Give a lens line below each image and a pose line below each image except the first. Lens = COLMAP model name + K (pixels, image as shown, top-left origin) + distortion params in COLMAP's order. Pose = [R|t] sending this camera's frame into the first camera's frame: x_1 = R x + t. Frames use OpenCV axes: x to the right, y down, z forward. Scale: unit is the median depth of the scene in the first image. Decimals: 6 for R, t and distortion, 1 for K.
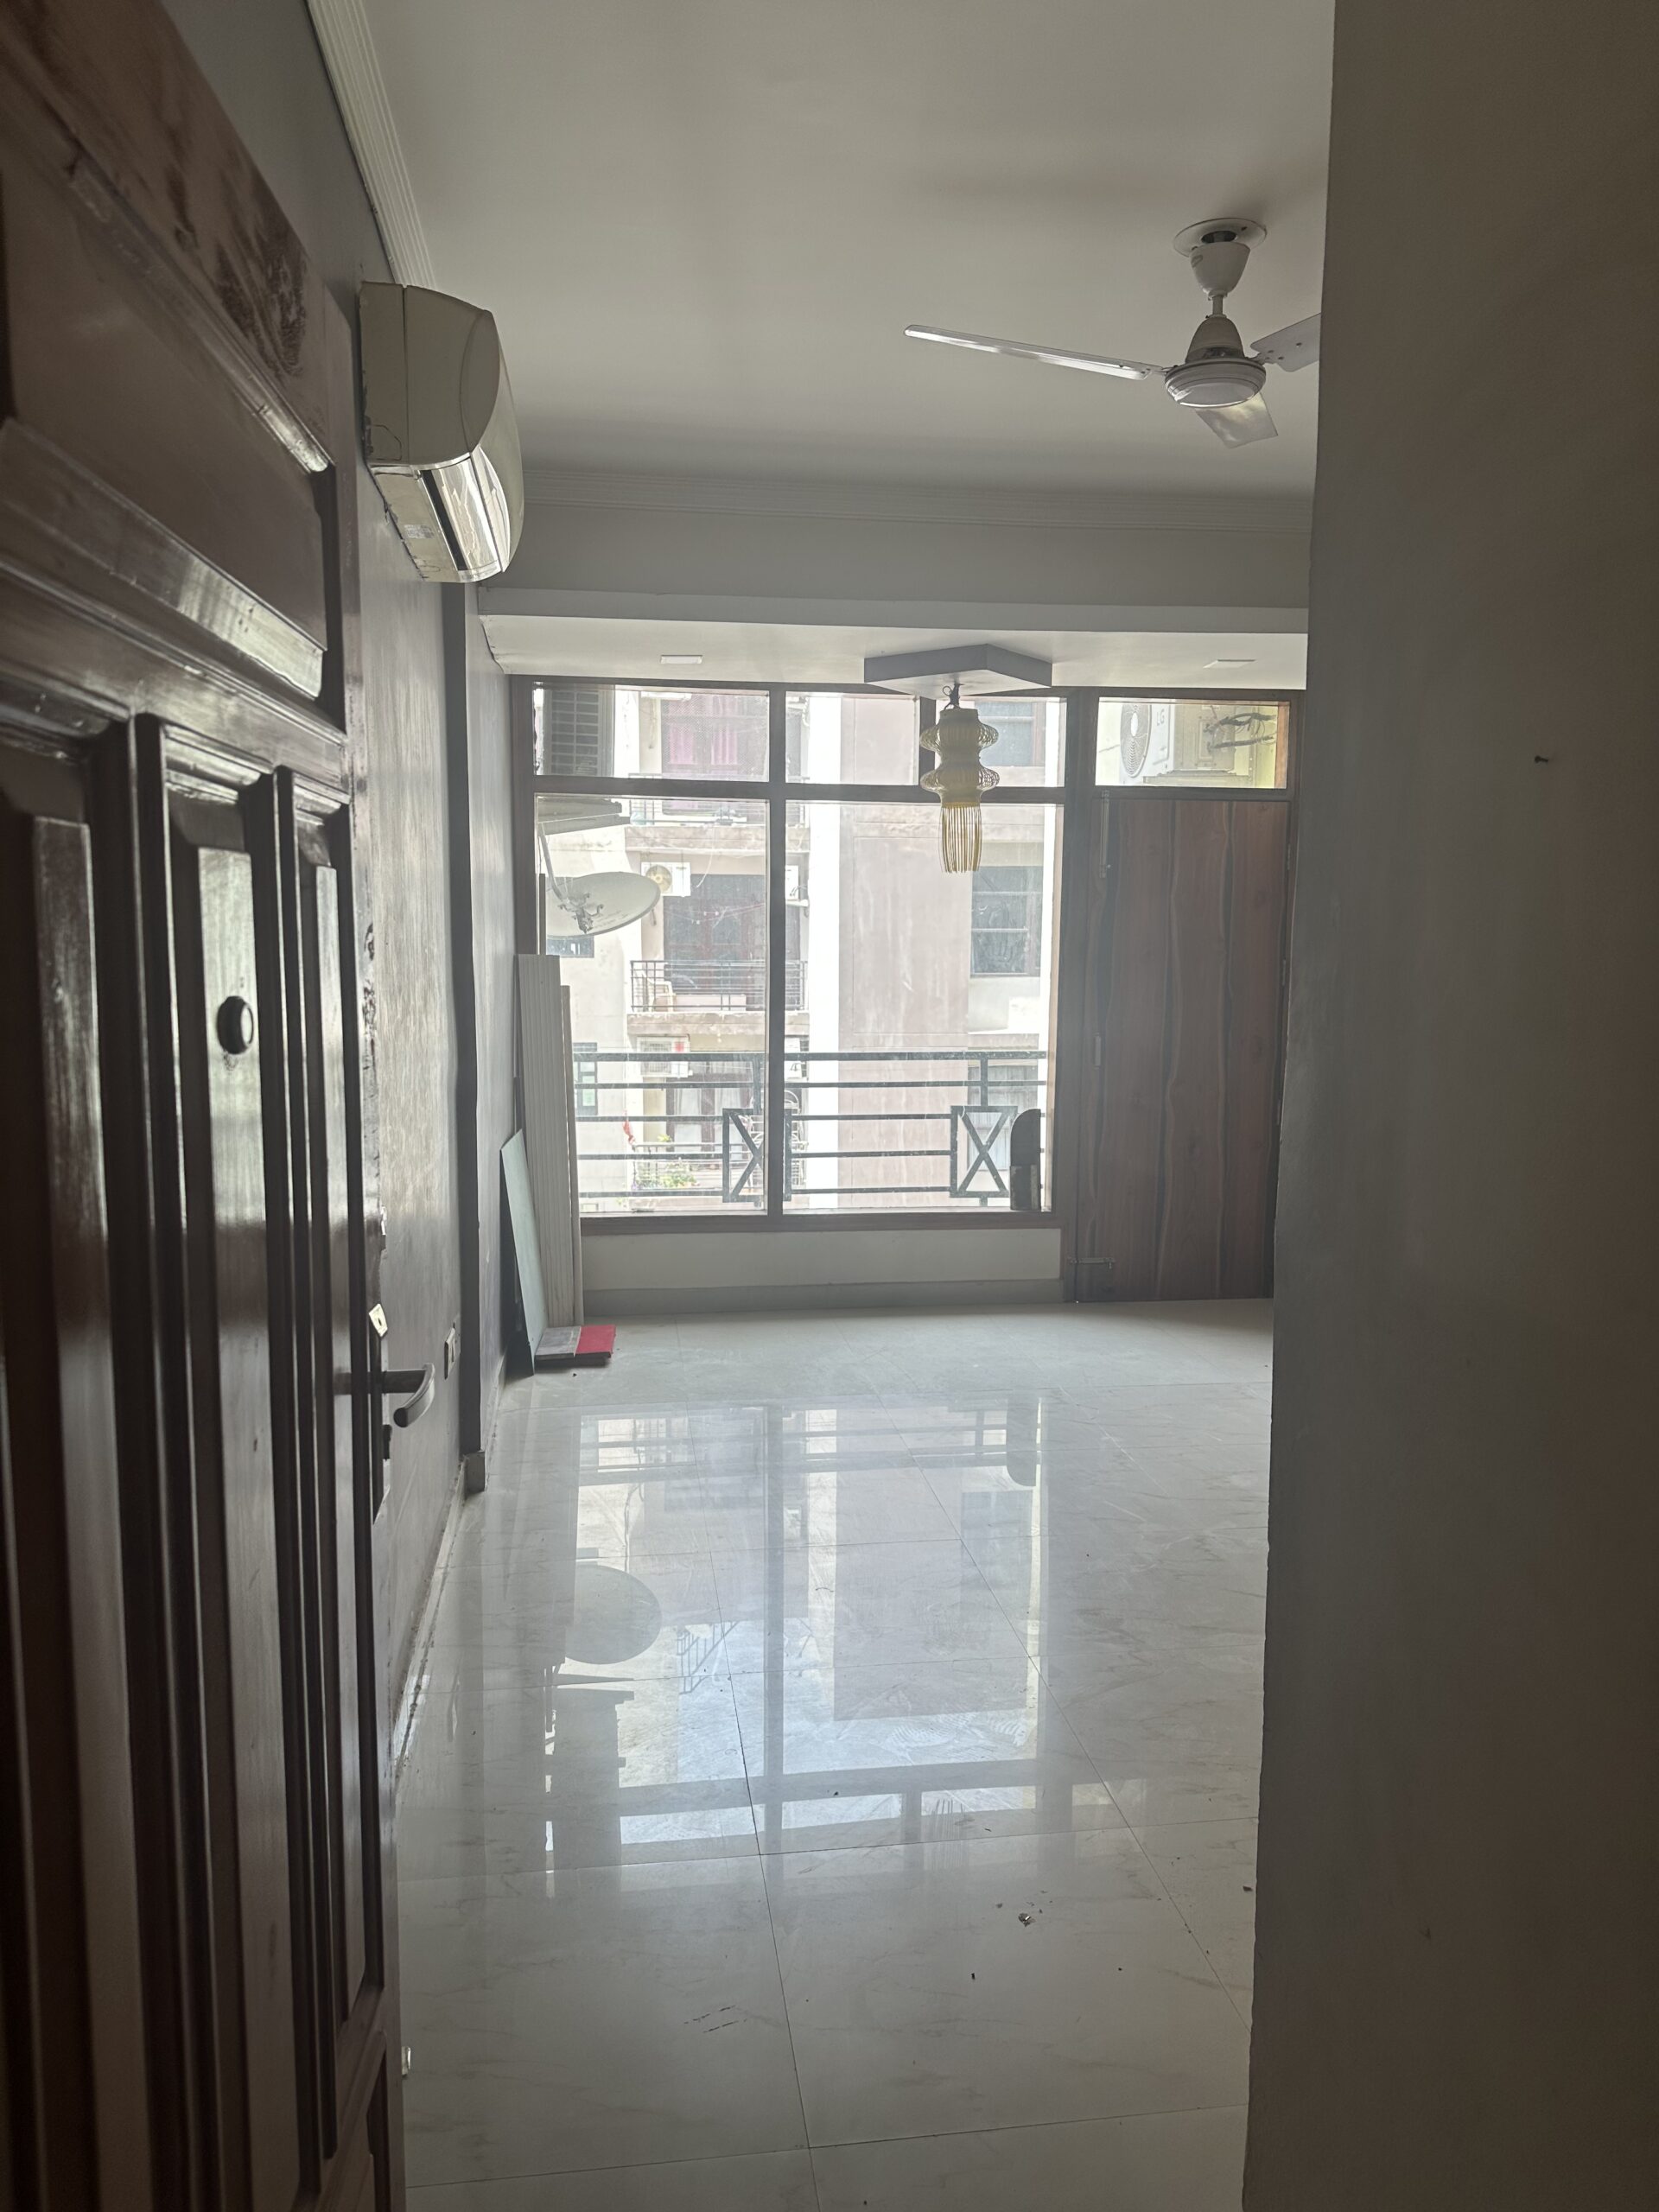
lens RADIAL K [[1549.1, 0, 829.5], [0, 1549.1, 1106.0], [0, 0, 1]] dist [0.081028, -0.112457]
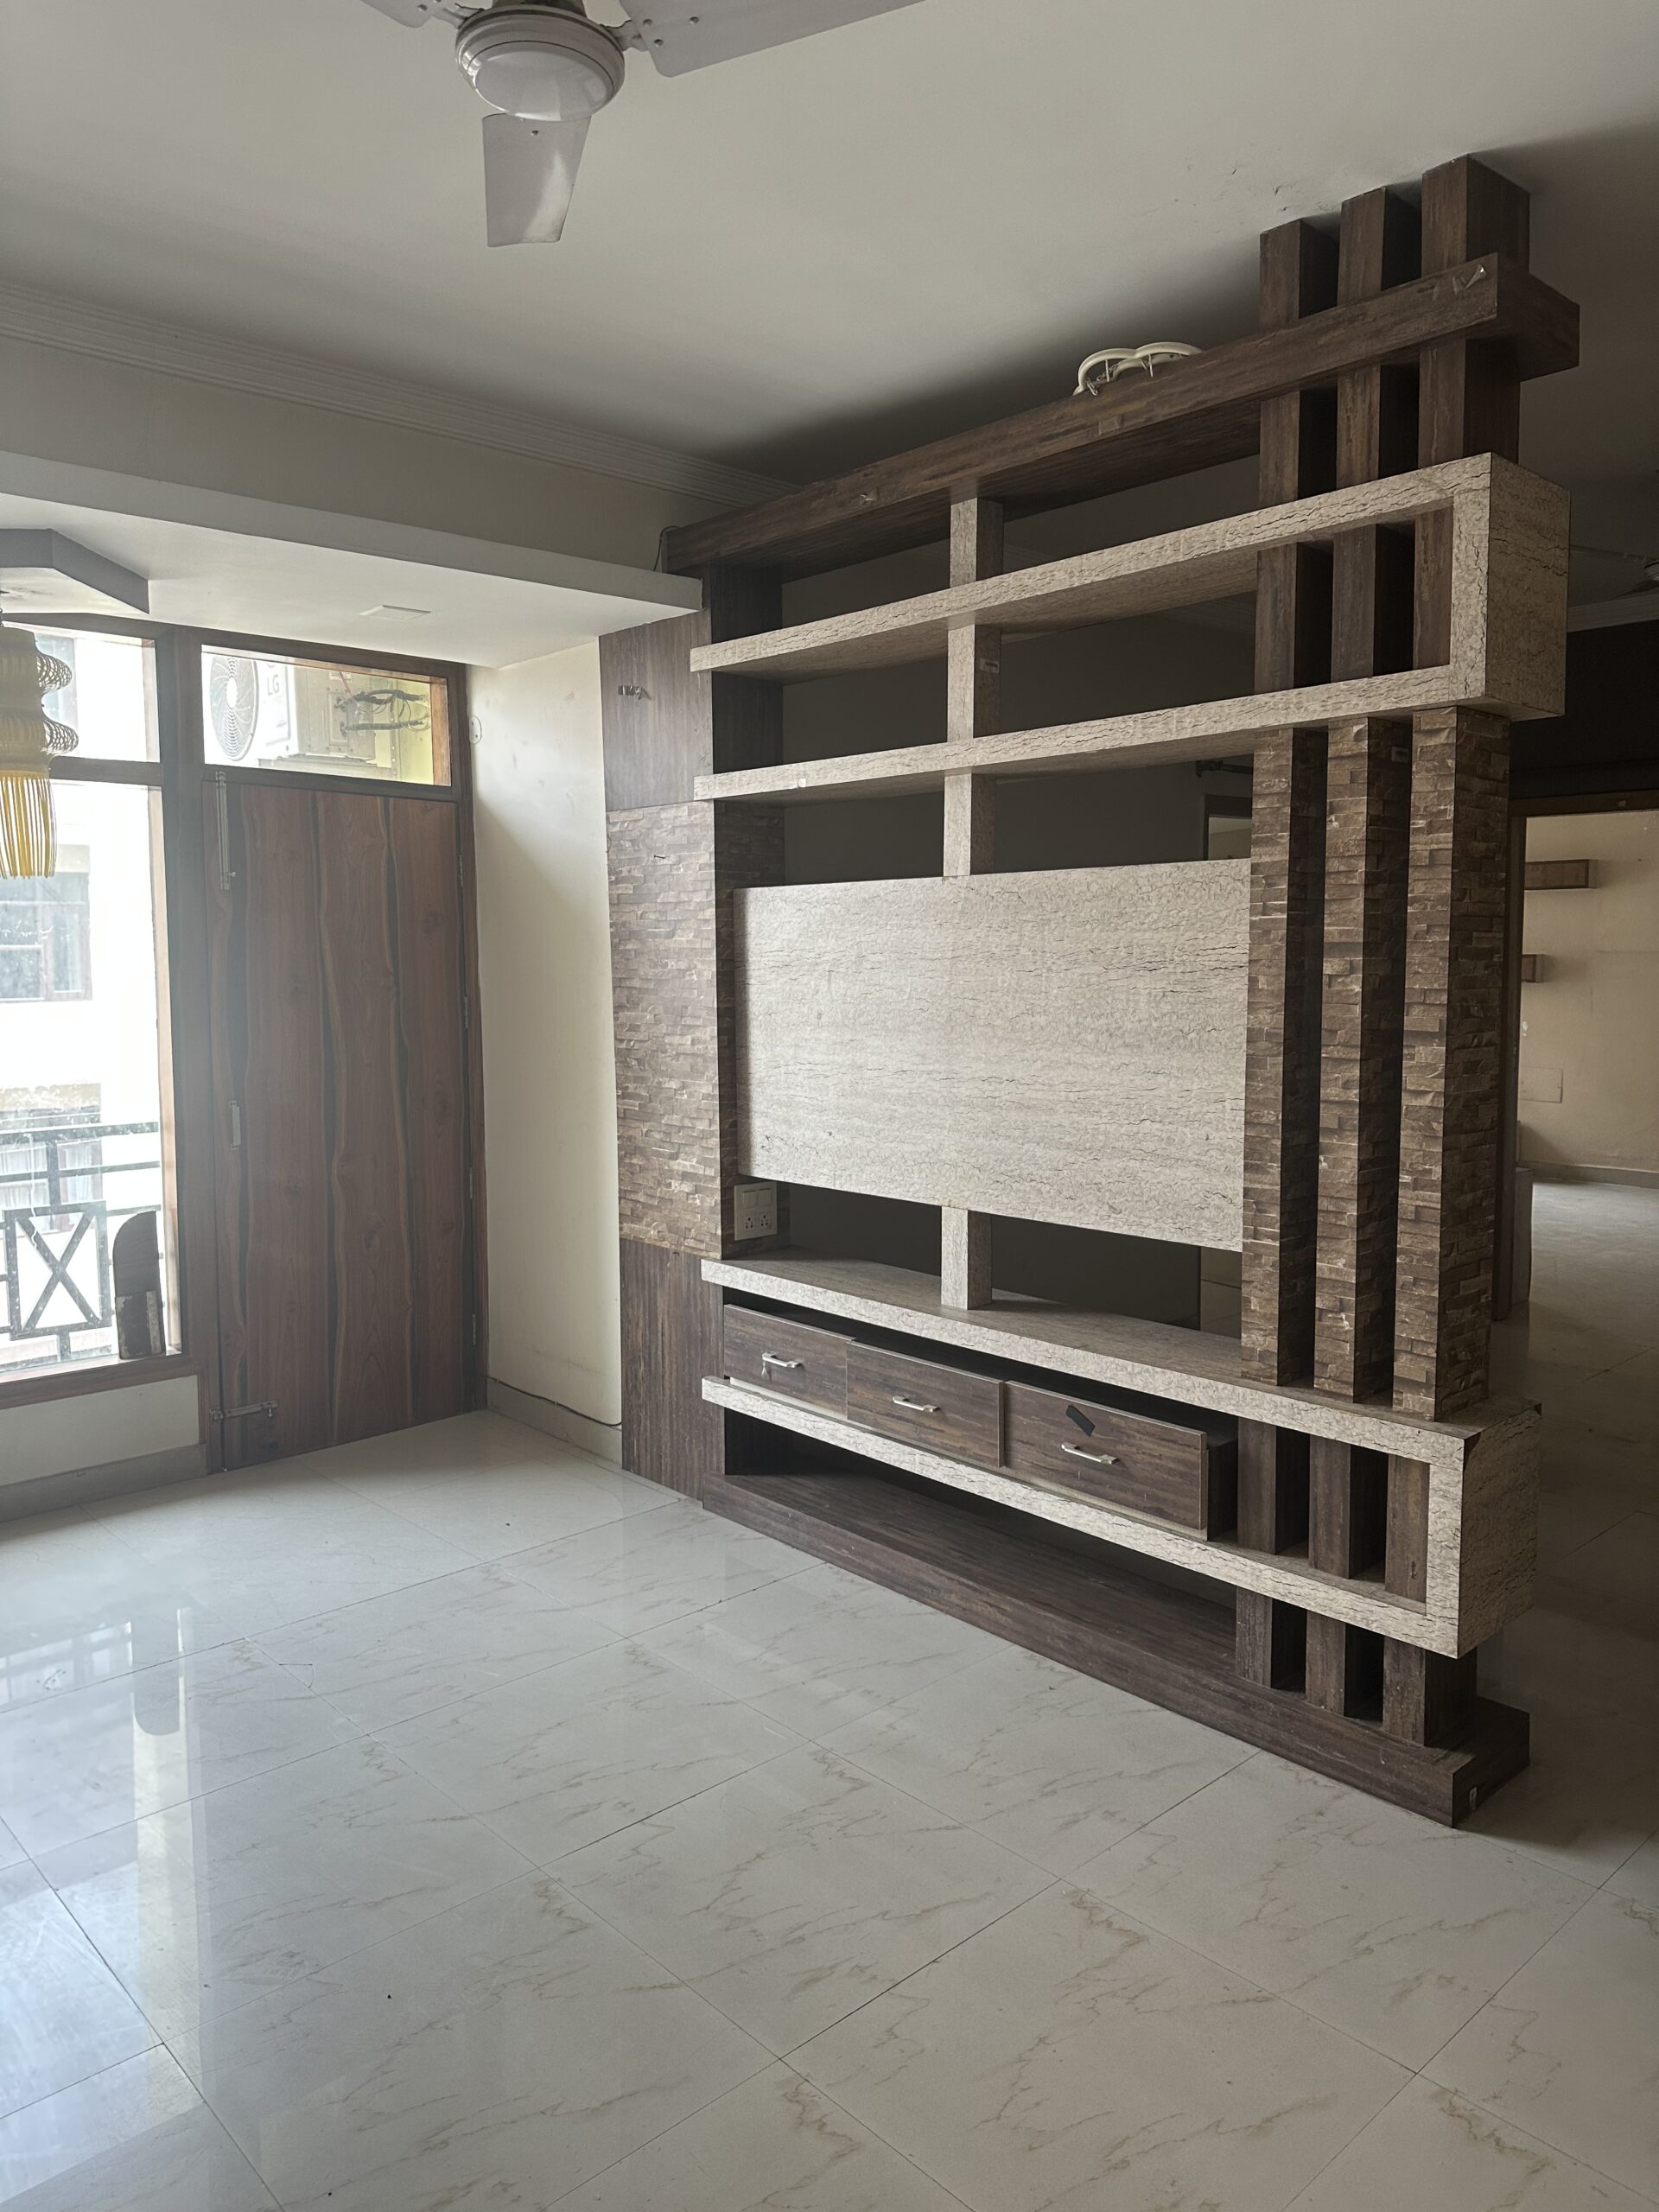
lens RADIAL K [[1549.1, 0, 829.5], [0, 1549.1, 1106.0], [0, 0, 1]] dist [0.081028, -0.112457]
pose [[0.824777, -0.059188, 0.562352, -0.010094], [0.062486, 0.997956, 0.013389, -0.034933], [-0.561995, 0.024097, 0.826789, 0.216595]]
